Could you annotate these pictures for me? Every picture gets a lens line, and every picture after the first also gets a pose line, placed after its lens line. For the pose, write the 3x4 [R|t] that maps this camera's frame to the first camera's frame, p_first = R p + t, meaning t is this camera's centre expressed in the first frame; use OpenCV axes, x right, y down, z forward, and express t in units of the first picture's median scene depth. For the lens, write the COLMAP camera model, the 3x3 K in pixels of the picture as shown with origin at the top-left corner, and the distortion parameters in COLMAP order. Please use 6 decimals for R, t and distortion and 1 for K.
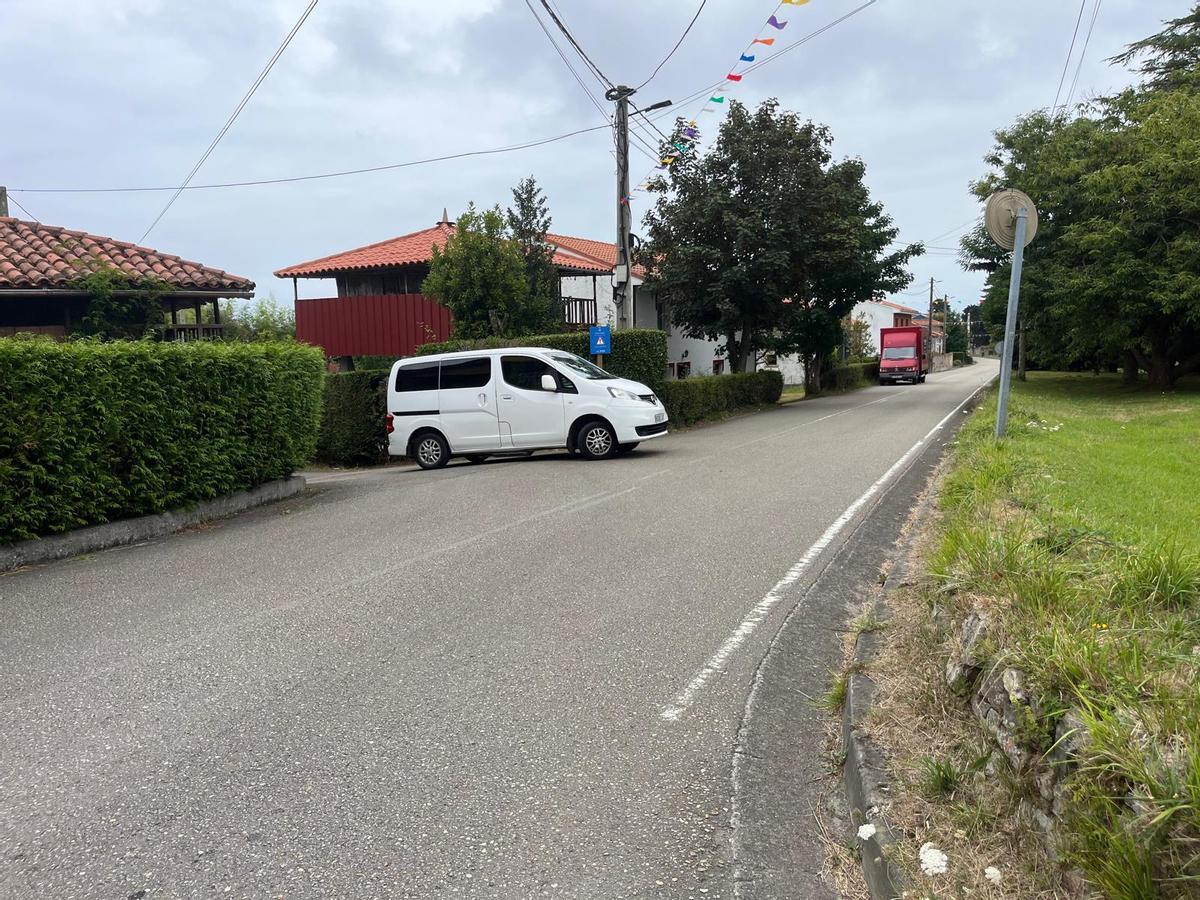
lens RADIAL K [[929.7, 0, 586.9], [0, 929.7, 444.7], [0, 0, 1]] dist [0.074166, -0.102319]
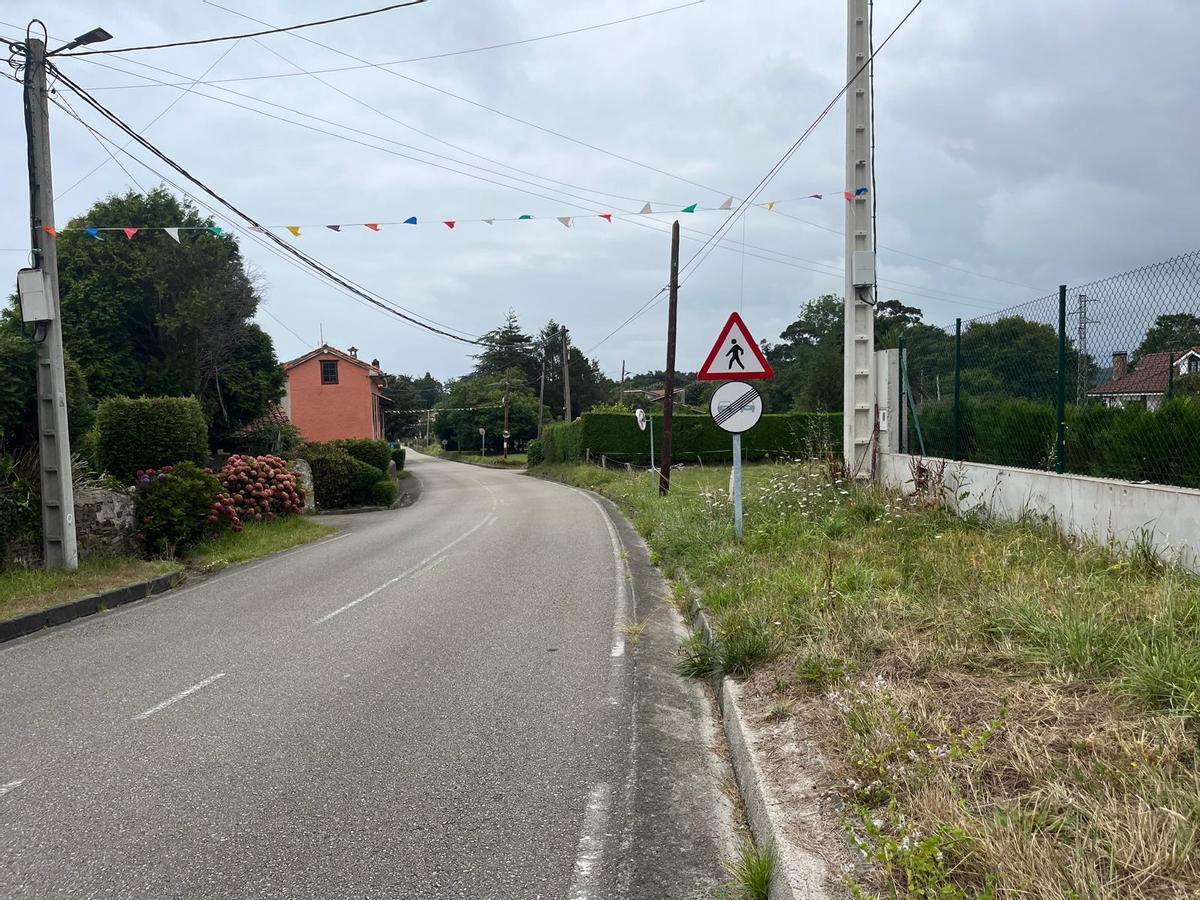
lens RADIAL K [[919.5, 0, 600.0], [0, 919.5, 450.0], [0, 0, 1]] dist [0.060096, -0.092651]
pose [[0.782797, -0.031173, 0.621495, -1.641632], [0.083930, 0.994908, -0.055811, 0.199696], [-0.616591, 0.095850, 0.781427, -2.587722]]
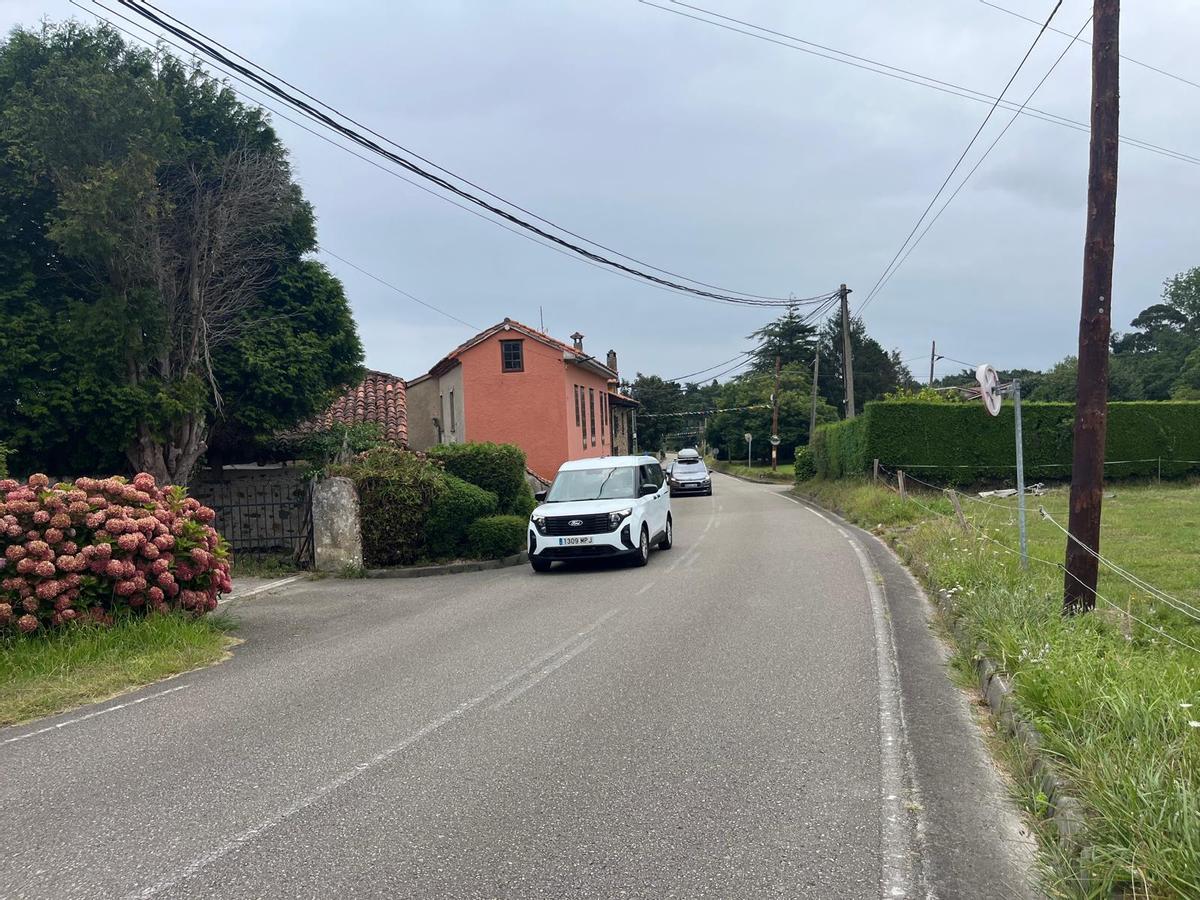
lens RADIAL K [[919.5, 0, 600.0], [0, 919.5, 450.0], [0, 0, 1]] dist [0.060096, -0.092651]
pose [[0.937990, -0.027735, 0.345550, -1.235896], [0.062350, 0.994036, -0.089465, 0.162956], [-0.341008, 0.105462, 0.934126, -2.094241]]
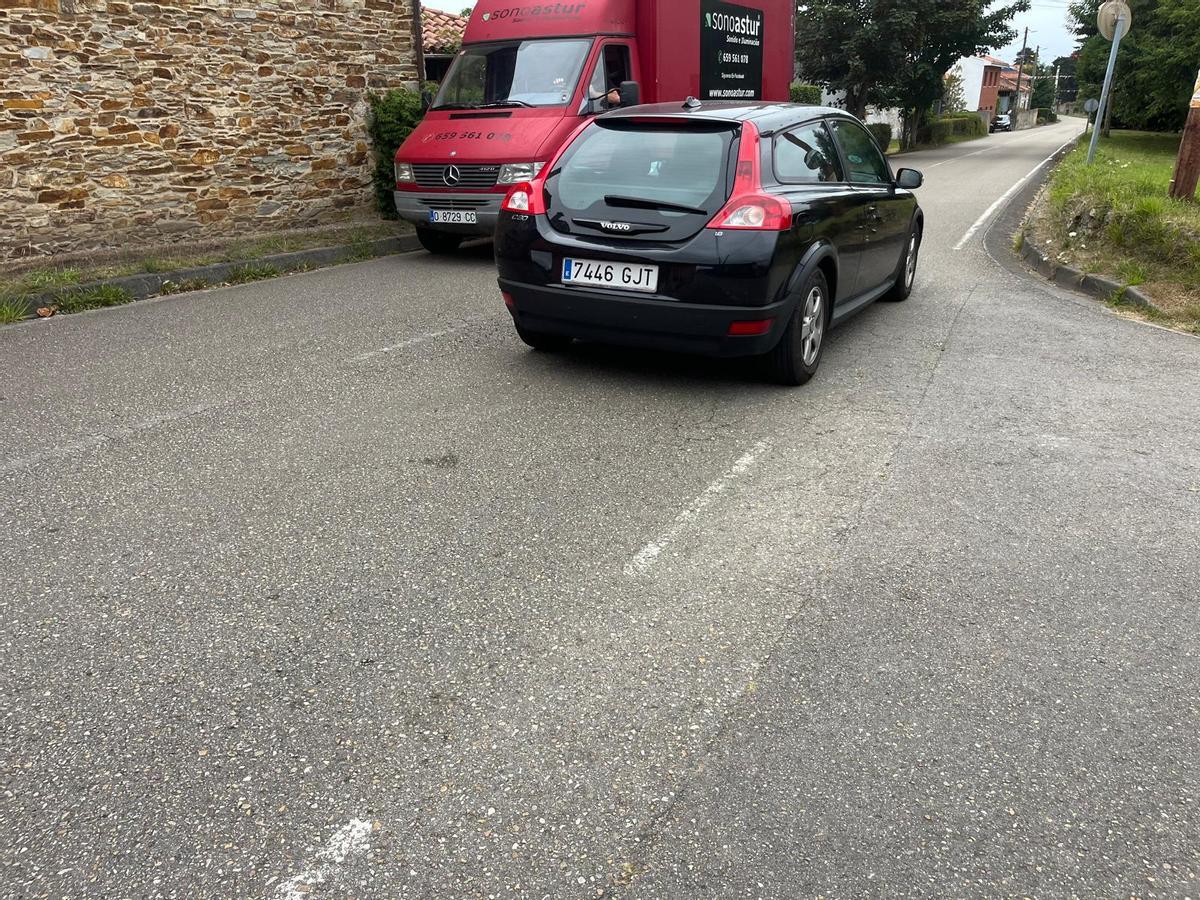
lens RADIAL K [[917.7, 0, 583.7], [0, 917.7, 453.7], [0, 0, 1]] dist [0.076481, -0.114703]
pose [[0.998322, 0.033828, -0.046988, -0.138687], [-0.020422, 0.965136, 0.260952, 0.029845], [0.054178, -0.259555, 0.964208, -0.298153]]
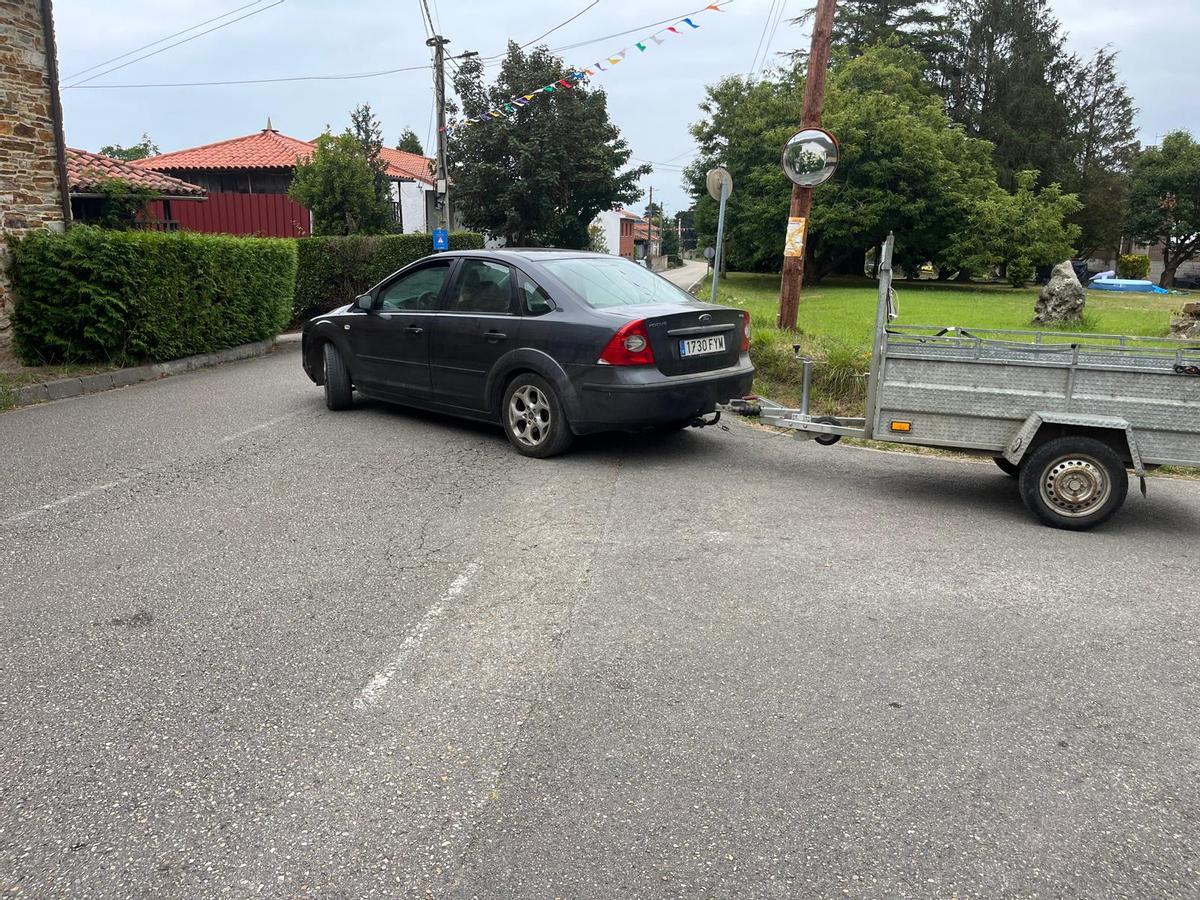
lens RADIAL K [[923.1, 0, 592.8], [0, 923.1, 442.4], [0, 0, 1]] dist [0.061251, -0.097214]
pose [[0.956501, -0.034341, 0.289701, -0.142875], [0.003021, 0.994160, 0.107874, 0.029139], [-0.291713, -0.102307, 0.951019, -0.306290]]
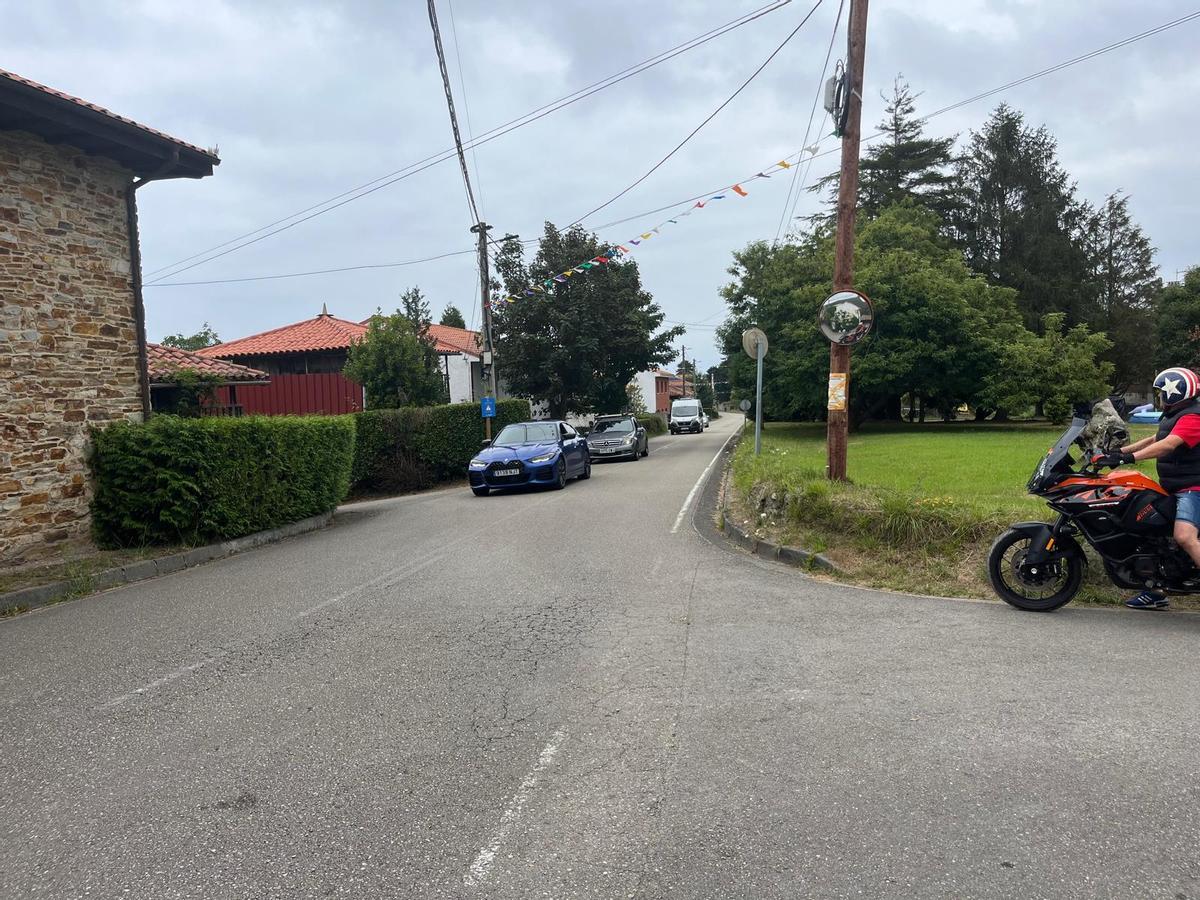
lens RADIAL K [[919.5, 0, 600.0], [0, 919.5, 450.0], [0, 0, 1]] dist [0.060096, -0.092651]
pose [[0.965278, -0.034651, 0.258915, -0.151498], [0.049792, 0.997397, -0.052151, 0.026513], [-0.256434, 0.063233, 0.964491, -0.311622]]
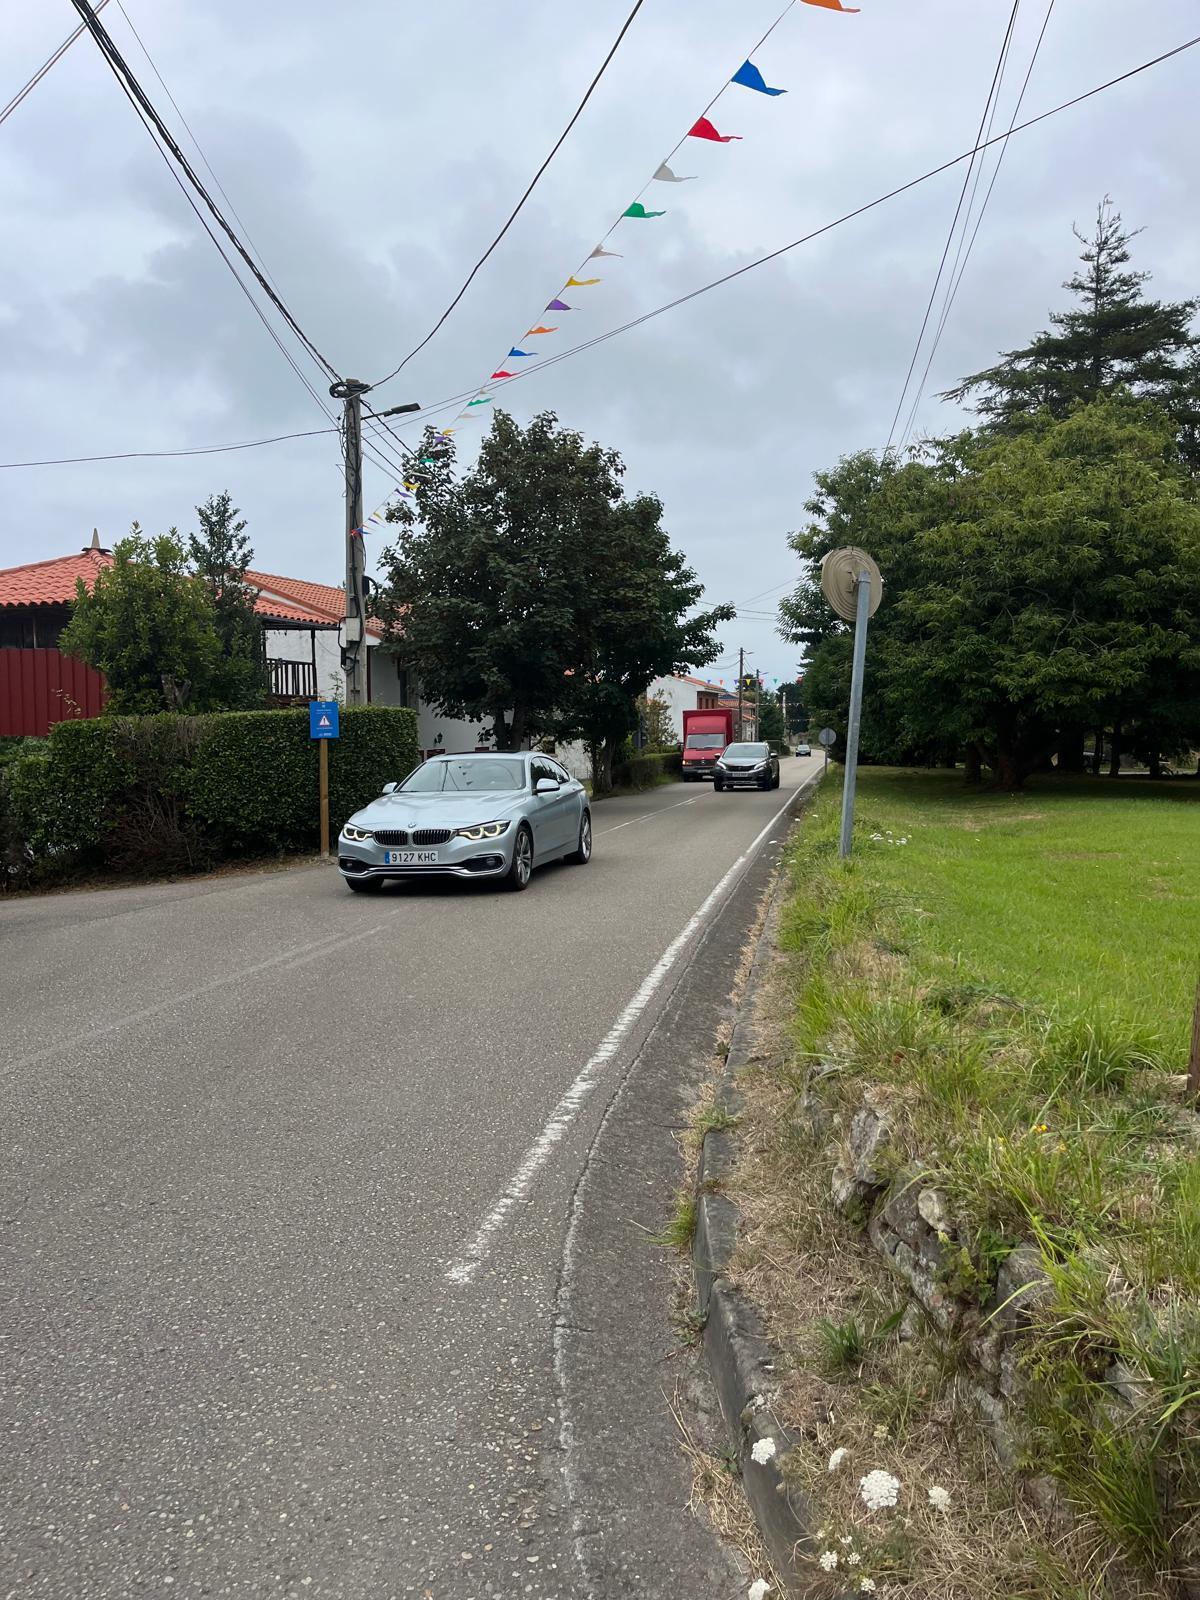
lens RADIAL K [[1239.7, 0, 589.1], [0, 1239.7, 799.7], [0, 0, 1]] dist [0.074166, -0.102319]
pose [[0.973637, 0.002406, 0.228090, -0.004815], [0.008256, 0.998917, -0.045782, -0.003352], [-0.227953, 0.046458, 0.972563, 0.009454]]
